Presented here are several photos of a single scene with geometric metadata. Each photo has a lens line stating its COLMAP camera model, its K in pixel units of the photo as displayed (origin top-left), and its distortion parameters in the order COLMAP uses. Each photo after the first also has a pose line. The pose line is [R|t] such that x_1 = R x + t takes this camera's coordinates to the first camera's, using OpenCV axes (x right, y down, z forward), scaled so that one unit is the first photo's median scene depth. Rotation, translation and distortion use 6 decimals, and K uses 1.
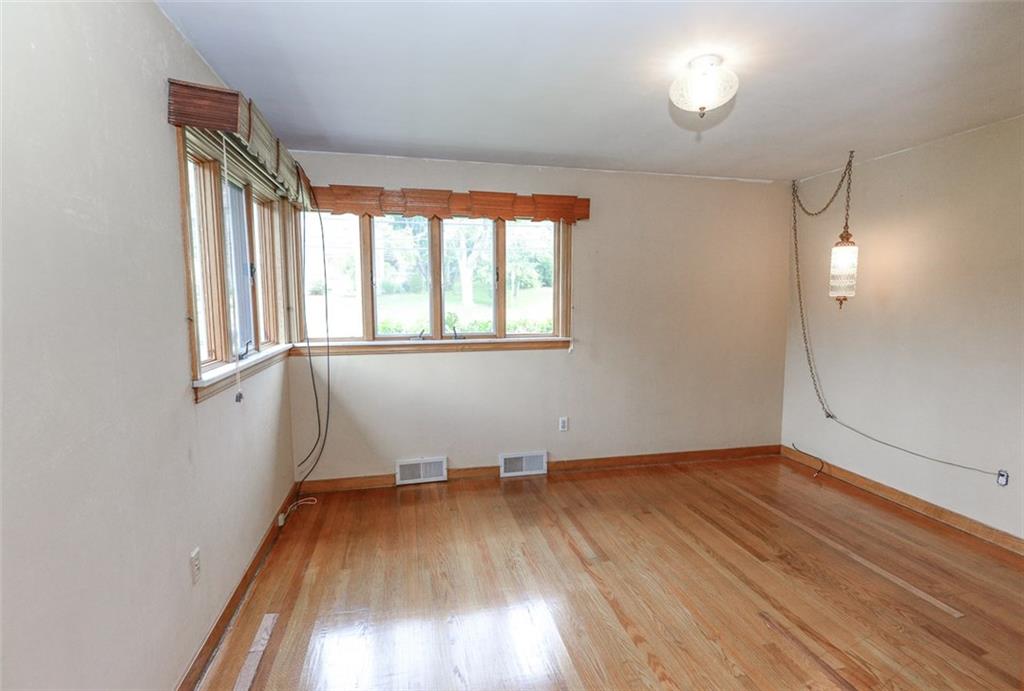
lens RADIAL K [[471.6, 0, 527.5], [0, 471.6, 343.3], [0, 0, 1]] dist [0.001857, -0.006945]
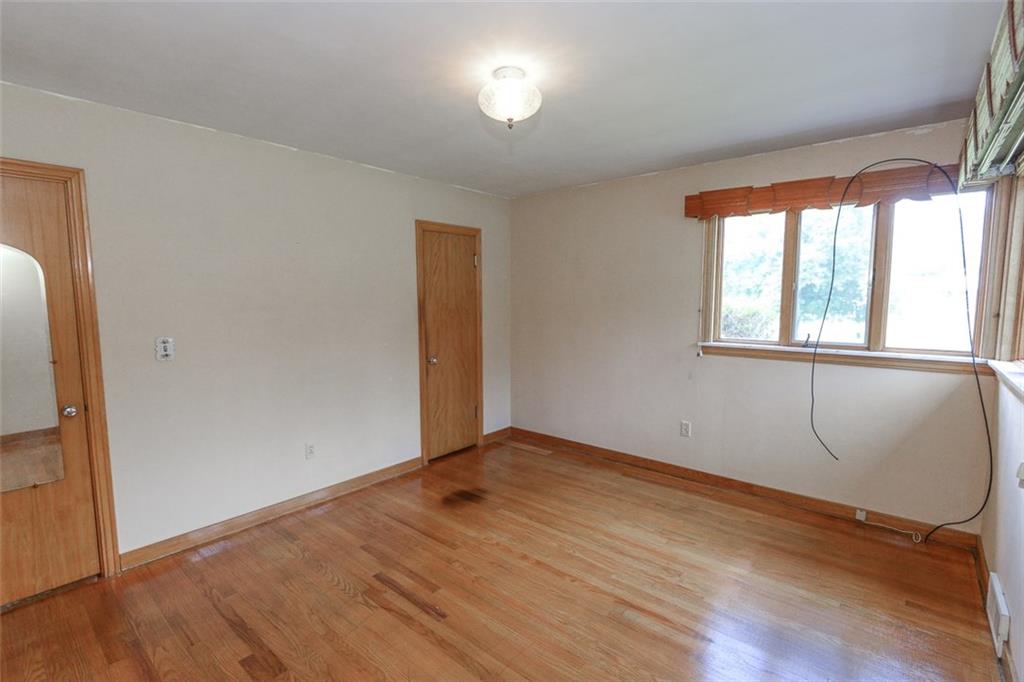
lens RADIAL K [[471.6, 0, 504.1], [0, 471.6, 341.0], [0, 0, 1]] dist [0.001857, -0.006945]
pose [[-0.815194, 0.058259, -0.576250, 0.559199], [-0.049748, 0.984208, 0.169881, -0.112713], [0.577047, 0.167154, -0.799423, 1.060797]]
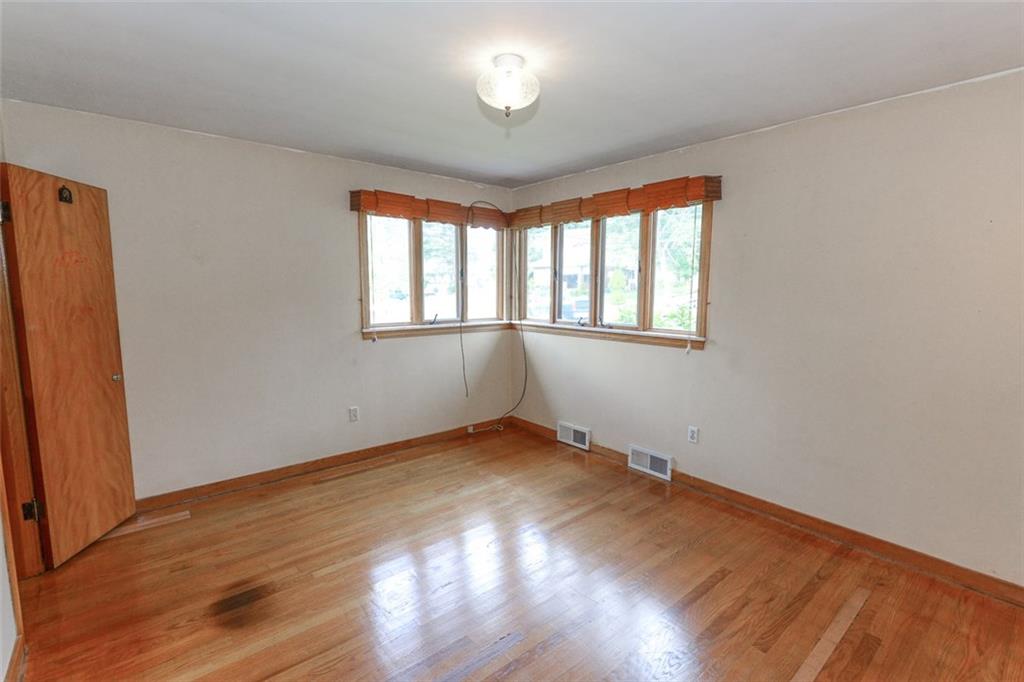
lens RADIAL K [[471.6, 0, 518.9], [0, 471.6, 339.8], [0, 0, 1]] dist [0.001857, -0.006945]
pose [[0.458304, 0.102780, -0.882833, 0.752155], [-0.087445, 0.993686, 0.070290, -0.042745], [0.884483, 0.044985, 0.464398, 0.317584]]
